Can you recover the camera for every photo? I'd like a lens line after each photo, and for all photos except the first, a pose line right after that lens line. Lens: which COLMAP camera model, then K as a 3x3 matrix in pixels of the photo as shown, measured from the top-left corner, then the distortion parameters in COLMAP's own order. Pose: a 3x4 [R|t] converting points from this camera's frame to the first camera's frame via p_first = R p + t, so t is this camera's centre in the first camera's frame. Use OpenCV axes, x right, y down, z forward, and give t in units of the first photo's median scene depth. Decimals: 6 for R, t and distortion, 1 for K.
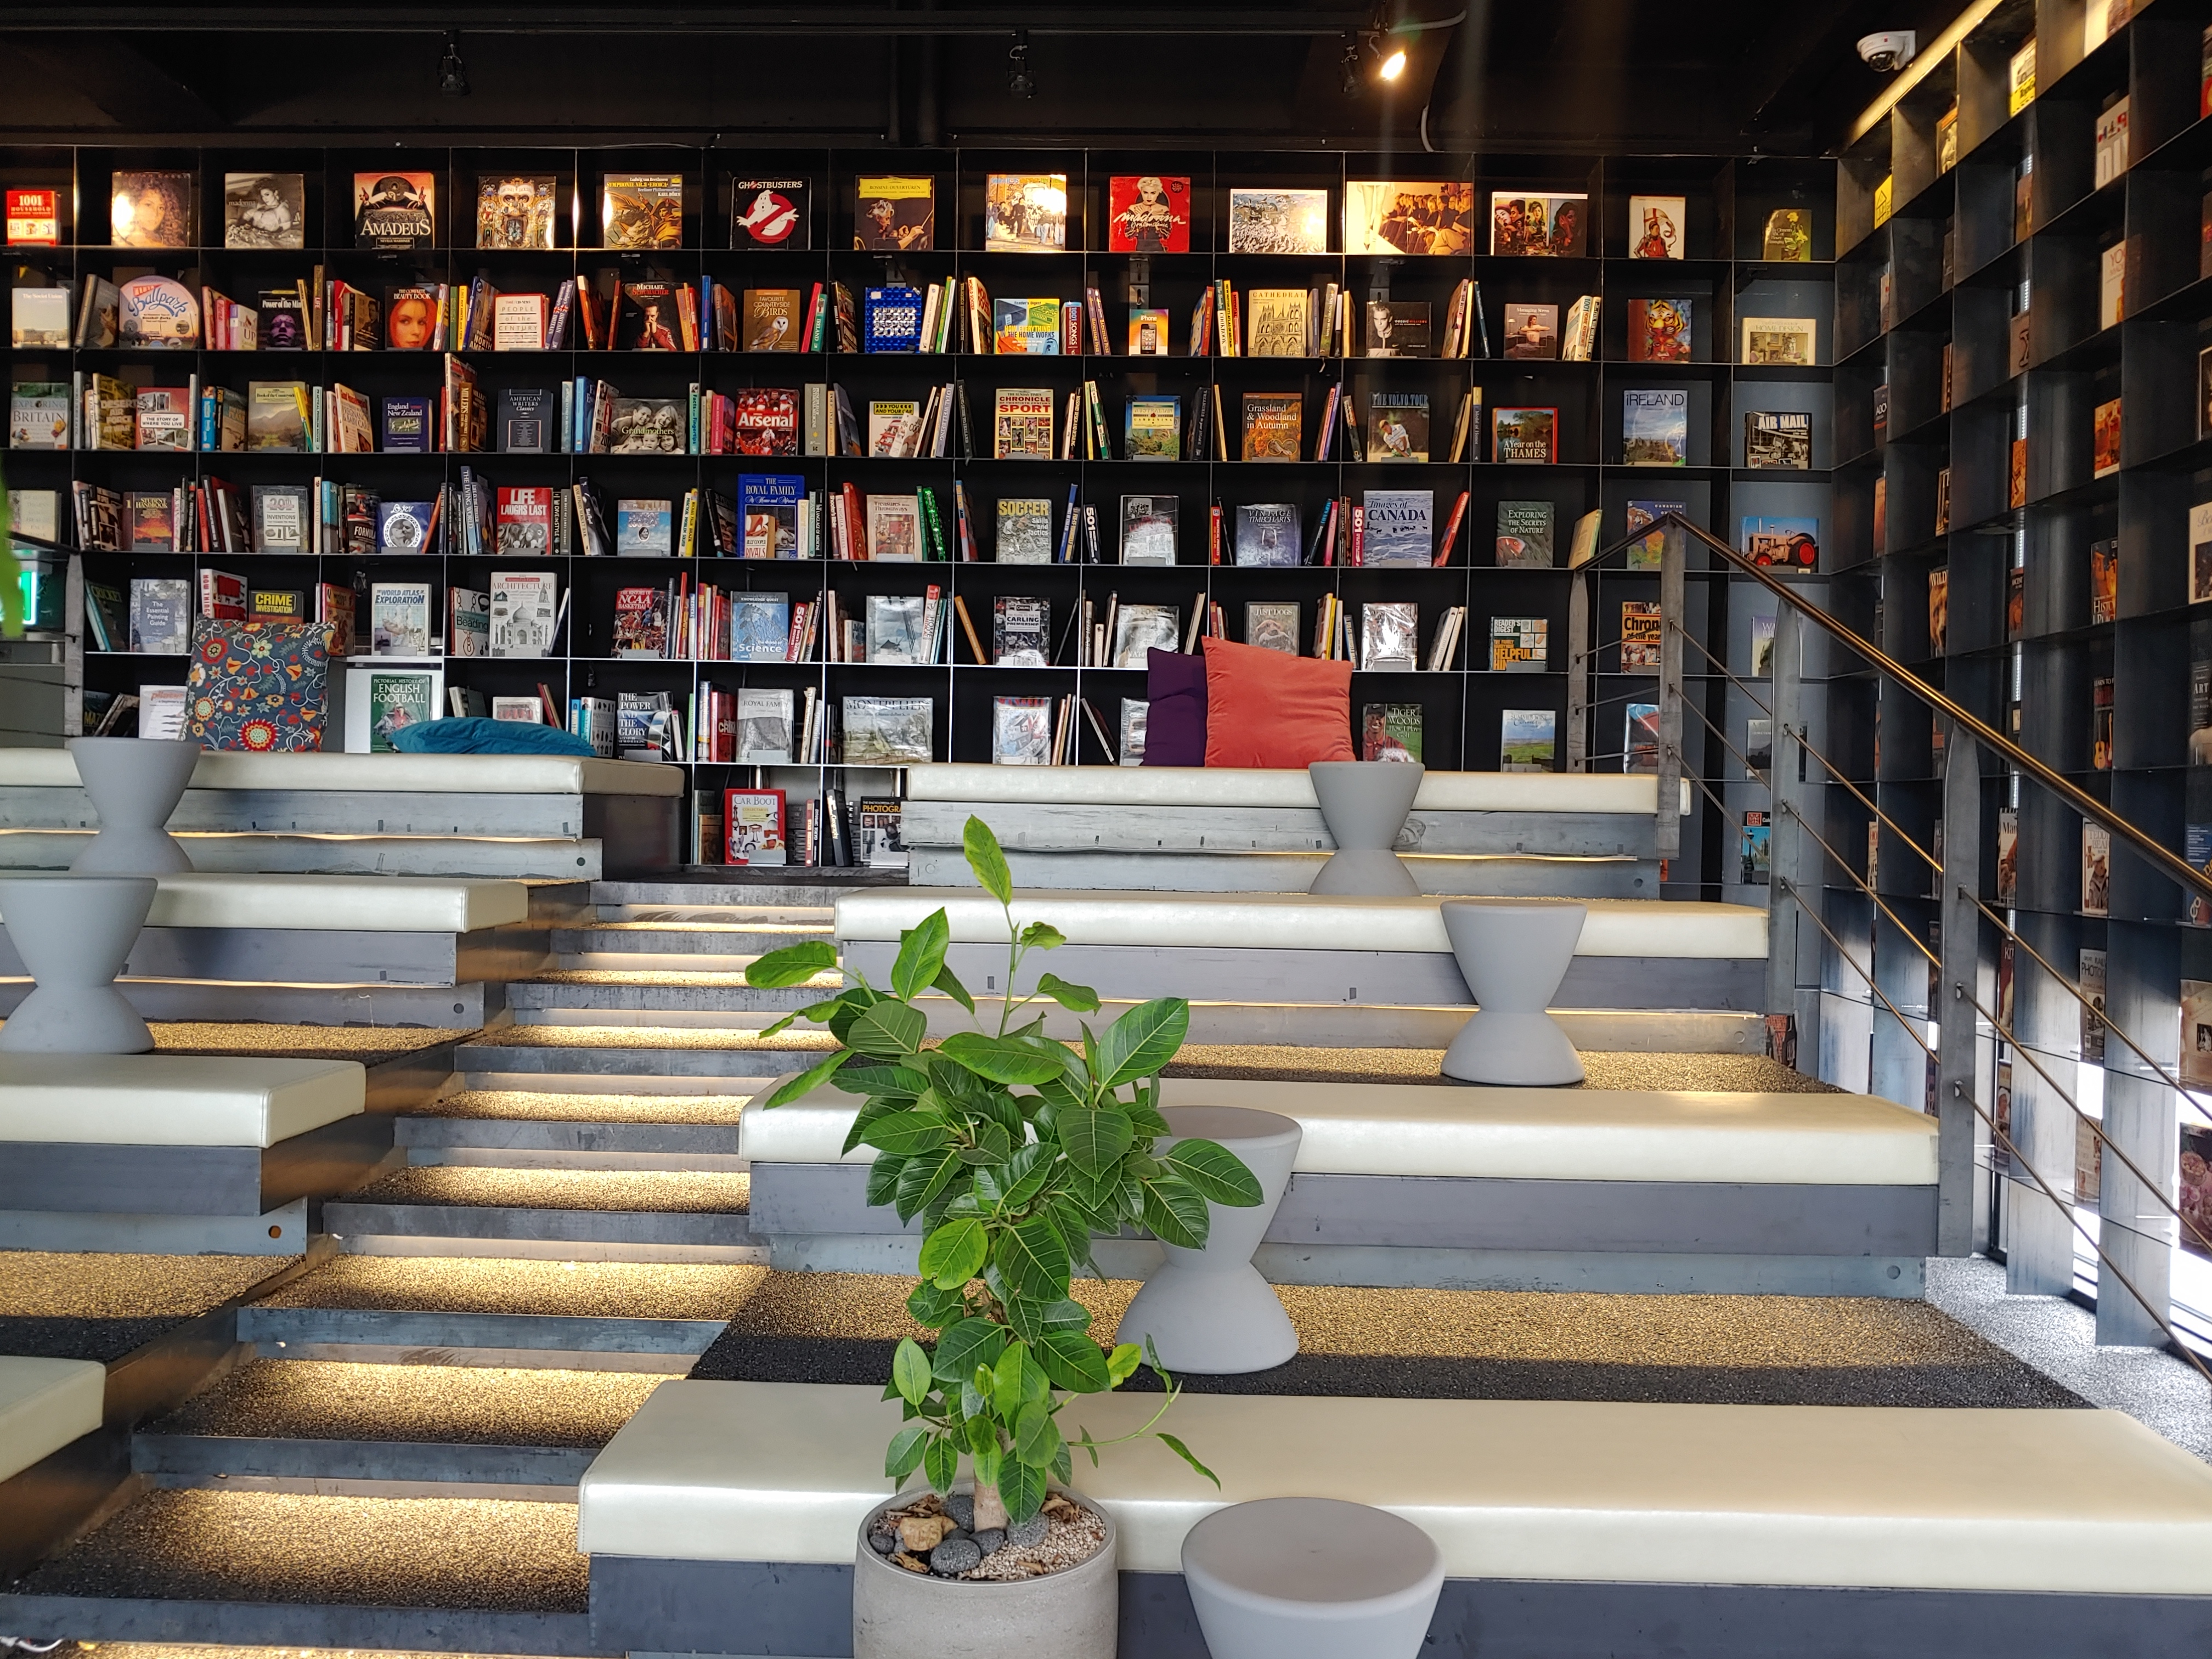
lens RADIAL K [[1671.4, 0, 1106.0], [0, 1671.4, 829.5], [0, 0, 1]] dist [-0.057978, 0.084394]
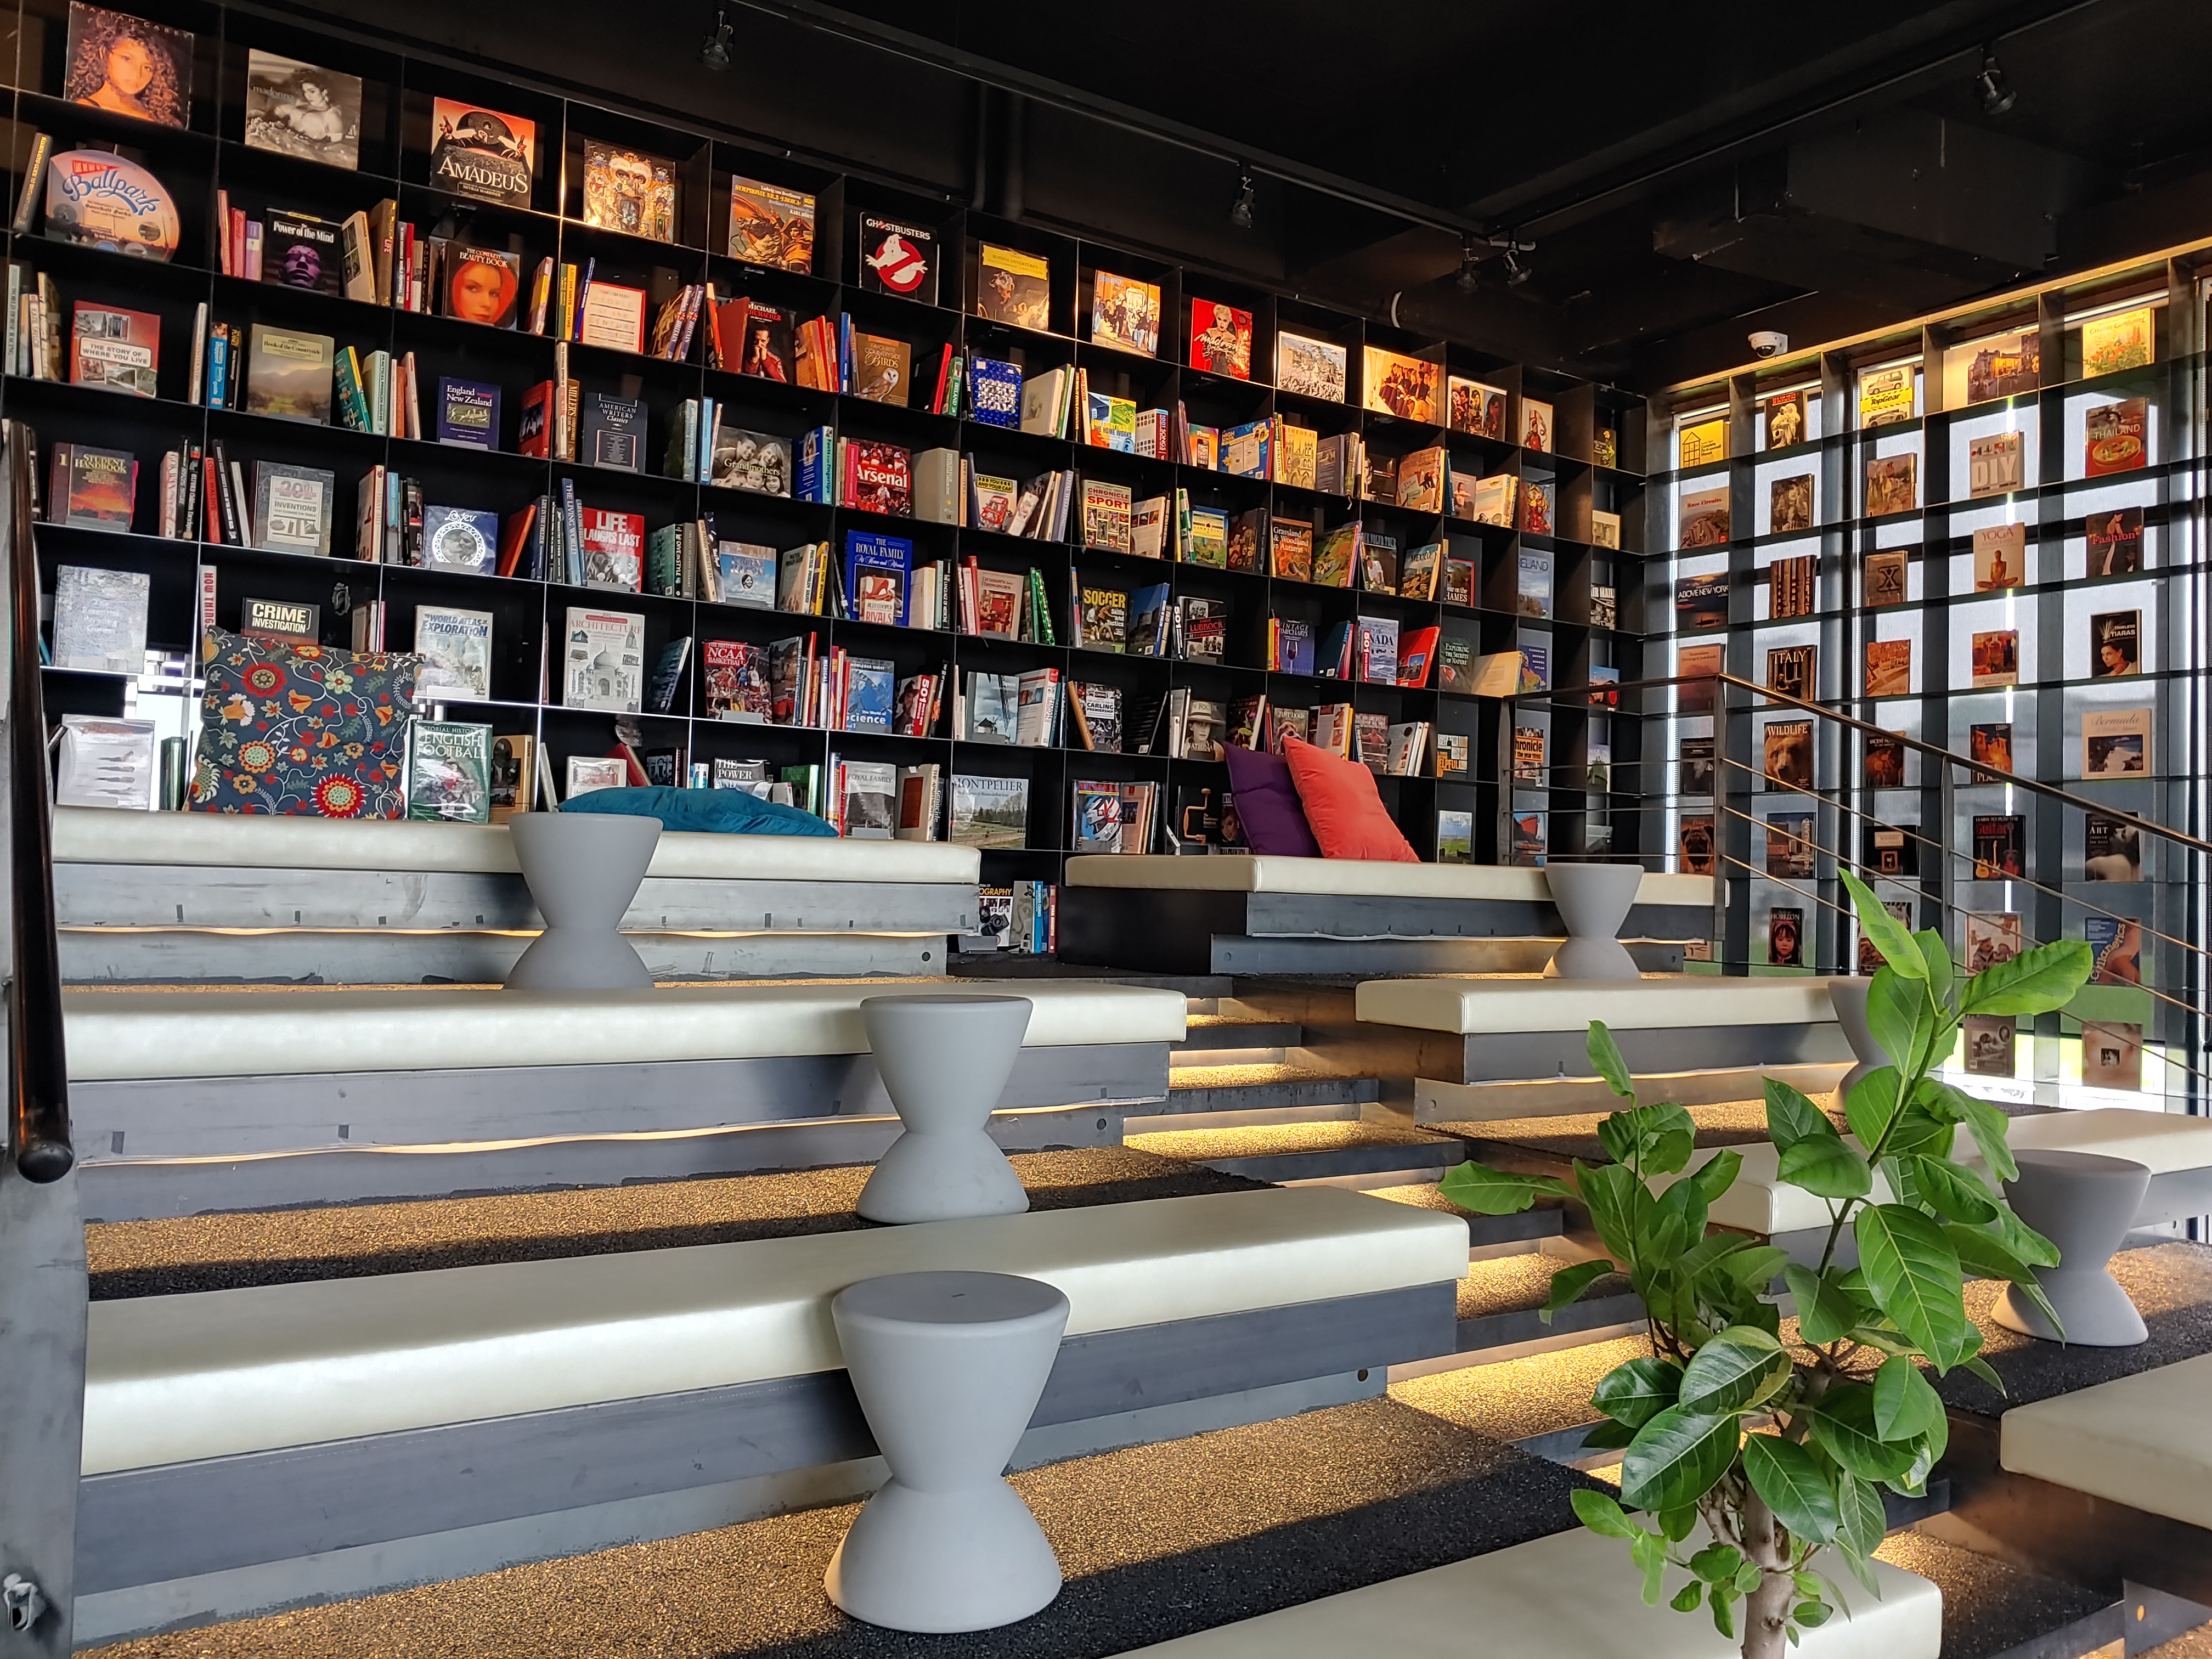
lens RADIAL K [[1681.9, 0, 1142.4], [0, 1681.9, 827.9], [0, 0, 1]] dist [-0.007558, -0.000475]
pose [[0.817761, 0.025991, 0.574971, -0.628974], [-0.008590, 0.999420, -0.032961, -0.018623], [-0.575494, 0.022015, 0.817510, 0.147293]]
